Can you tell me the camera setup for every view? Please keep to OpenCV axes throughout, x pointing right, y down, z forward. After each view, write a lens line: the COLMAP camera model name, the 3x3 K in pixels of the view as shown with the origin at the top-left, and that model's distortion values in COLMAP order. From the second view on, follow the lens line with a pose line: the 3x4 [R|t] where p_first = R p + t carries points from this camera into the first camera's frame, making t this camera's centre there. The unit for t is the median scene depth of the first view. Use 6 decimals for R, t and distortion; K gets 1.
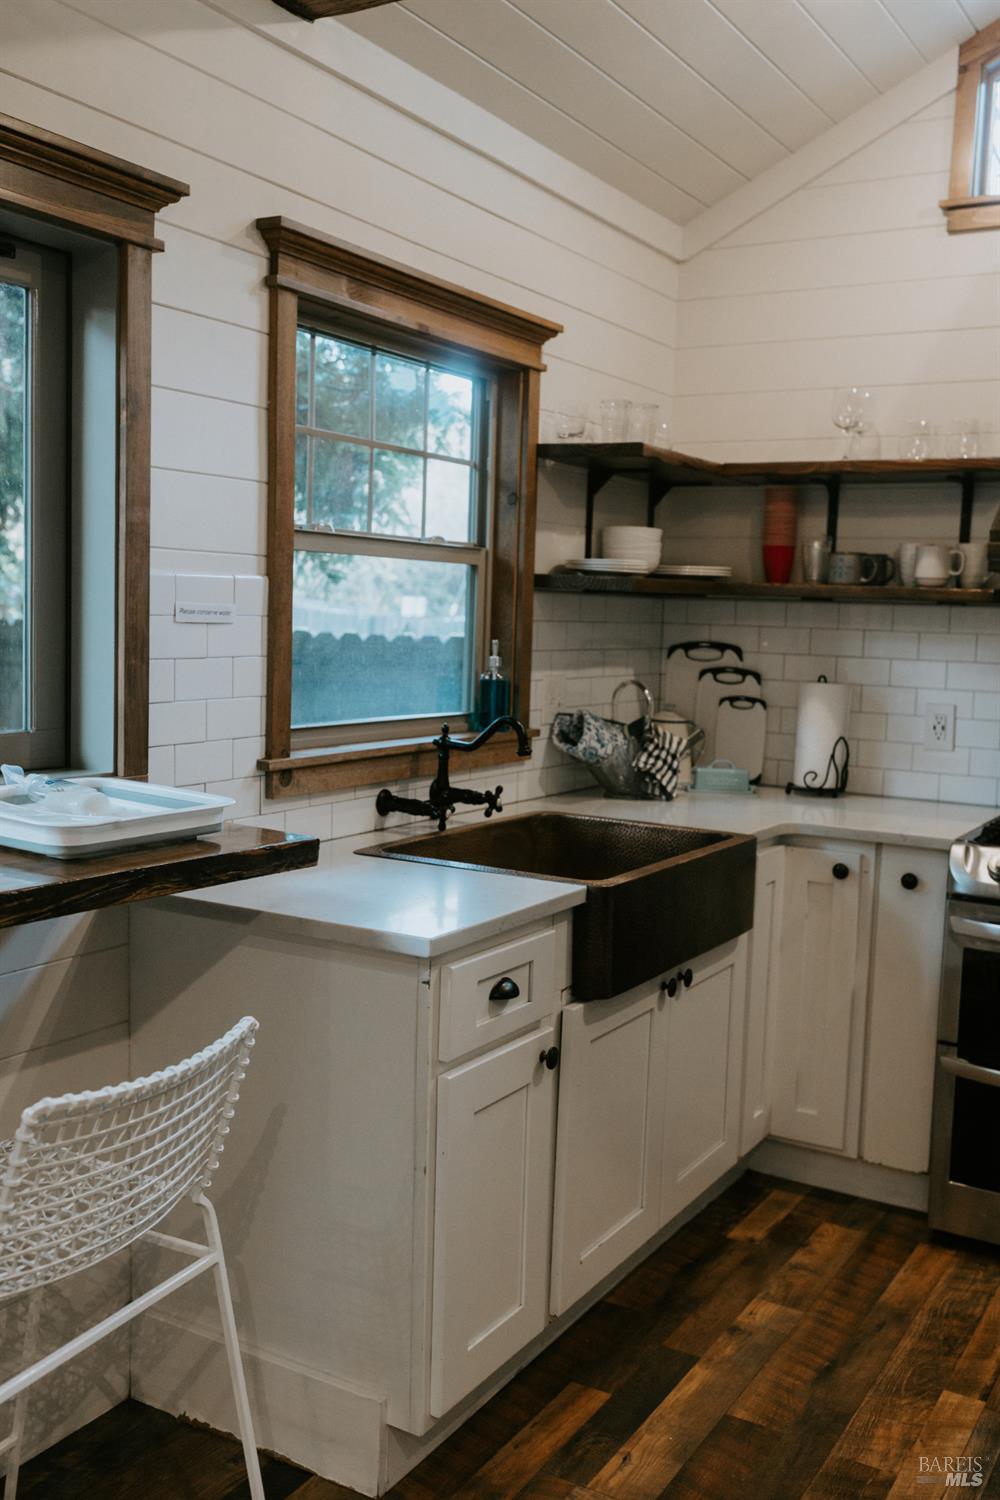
lens RADIAL K [[1428.7, 0, 500.0], [0, 1428.7, 750.0], [0, 0, 1]] dist [0.013026, -0.019837]
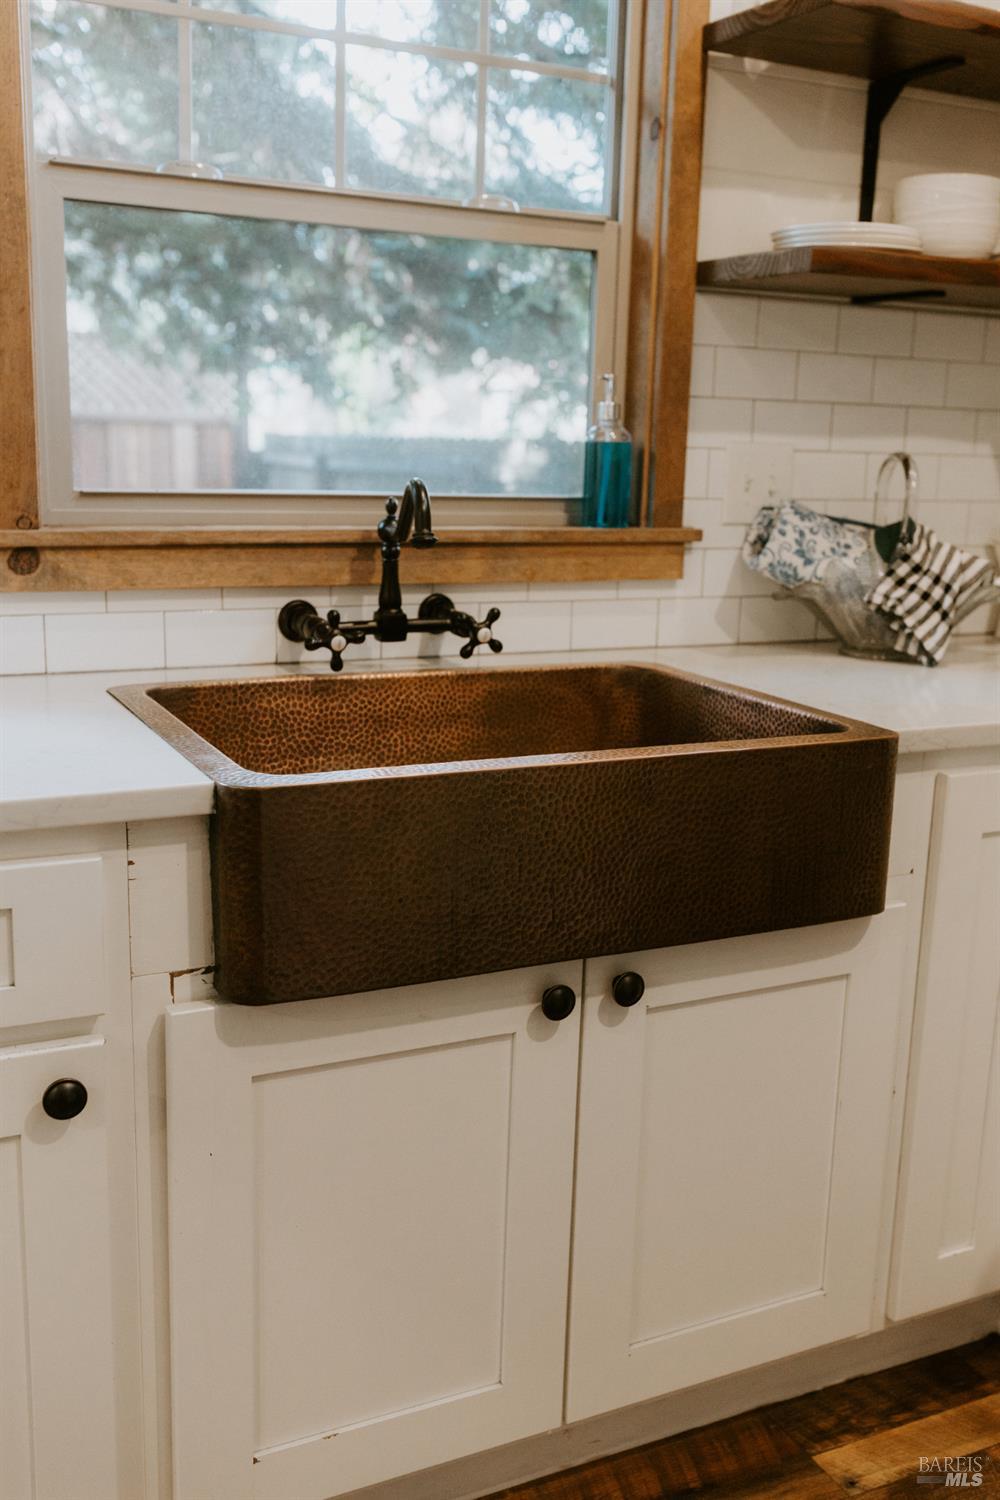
lens RADIAL K [[1428.7, 0, 500.0], [0, 1428.7, 750.0], [0, 0, 1]] dist [0.013026, -0.019837]
pose [[0.831325, 0.109798, -0.544833, 0.292621], [-0.056752, 0.991938, 0.113307, 0.014089], [0.552881, -0.063275, 0.830854, 0.440398]]
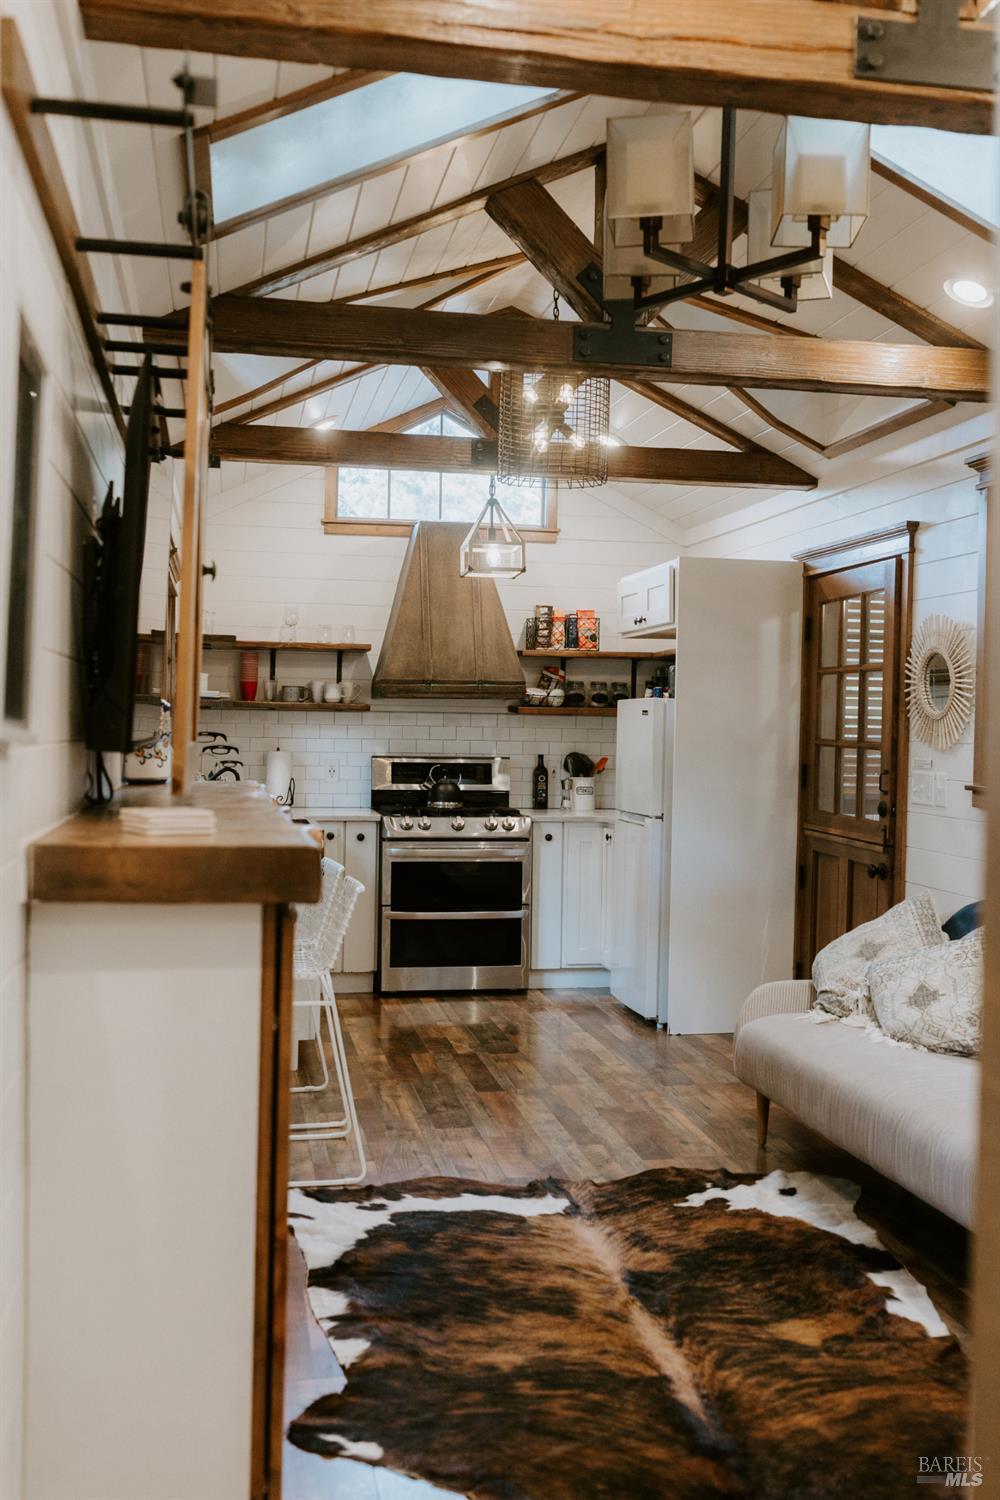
lens RADIAL K [[1428.7, 0, 500.0], [0, 1428.7, 750.0], [0, 0, 1]] dist [0.013026, -0.019837]
pose [[0.748195, -0.031170, 0.662746, -0.911926], [0.073377, 0.996656, -0.035963, 0.047820], [-0.659409, 0.075538, 0.747980, -0.722350]]
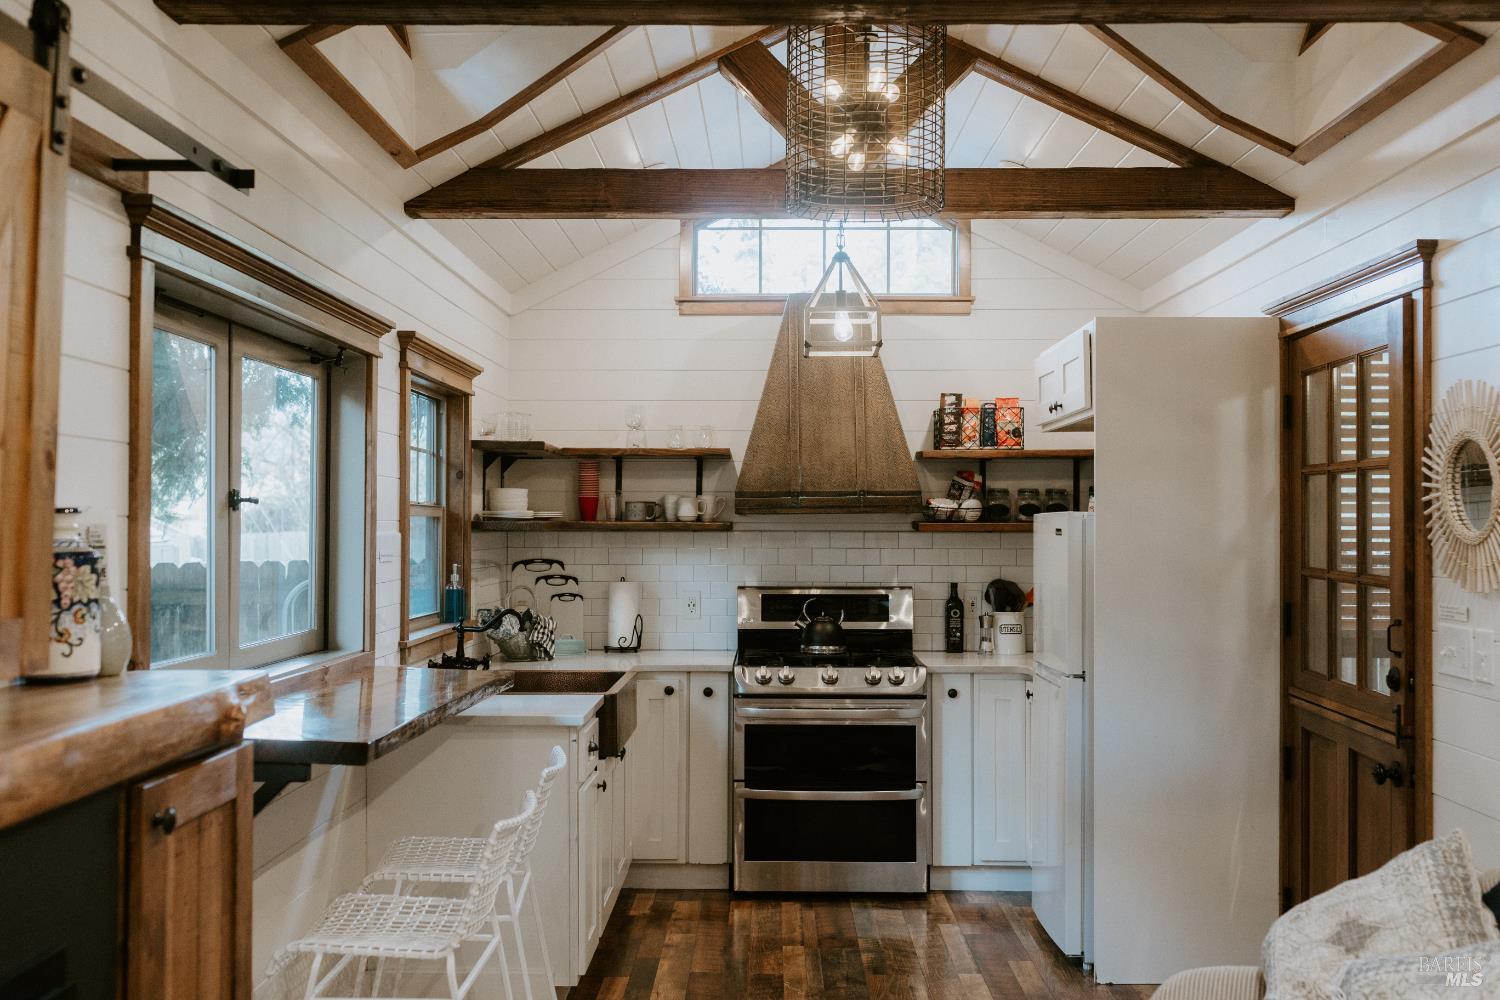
lens RADIAL K [[1428.7, 0, 745.6], [0, 1428.7, 495.0], [0, 0, 1]] dist [0.013026, -0.019837]
pose [[0.869484, -0.018948, 0.493598, -0.478237], [0.074093, 0.992962, -0.092398, 0.016072], [-0.488373, 0.116911, 0.864768, -0.502641]]
